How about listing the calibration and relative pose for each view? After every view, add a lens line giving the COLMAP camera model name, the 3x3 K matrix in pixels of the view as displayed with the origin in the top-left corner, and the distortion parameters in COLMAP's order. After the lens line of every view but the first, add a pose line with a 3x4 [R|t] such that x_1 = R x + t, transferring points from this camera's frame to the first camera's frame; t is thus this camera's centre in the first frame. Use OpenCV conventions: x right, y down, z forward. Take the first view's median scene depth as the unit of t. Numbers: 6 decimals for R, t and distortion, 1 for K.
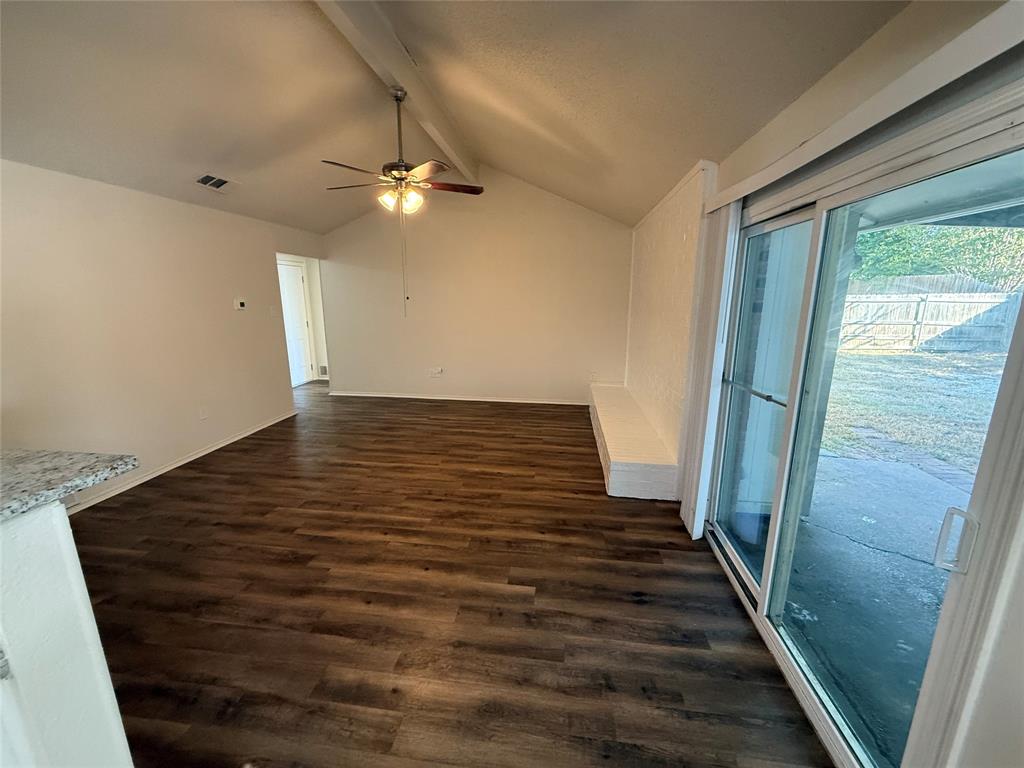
lens RADIAL K [[411.6, 0, 512.5], [0, 411.6, 382.8], [0, 0, 1]] dist [0.001660, 0.000134]
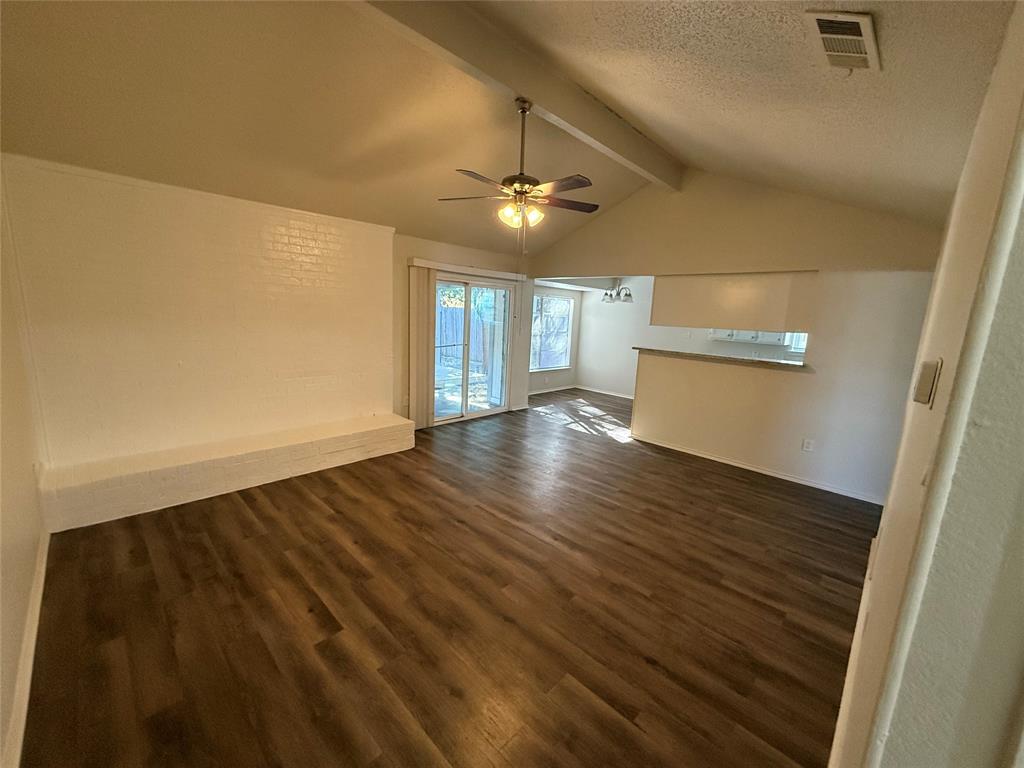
lens RADIAL K [[411.6, 0, 512.8], [0, 411.6, 386.6], [0, 0, 1]] dist [0.001660, 0.000134]
pose [[-0.798816, -0.143479, 0.584215, -0.658591], [0.082742, 0.935706, 0.342939, -0.302392], [-0.595858, 0.322285, -0.735585, 1.394517]]
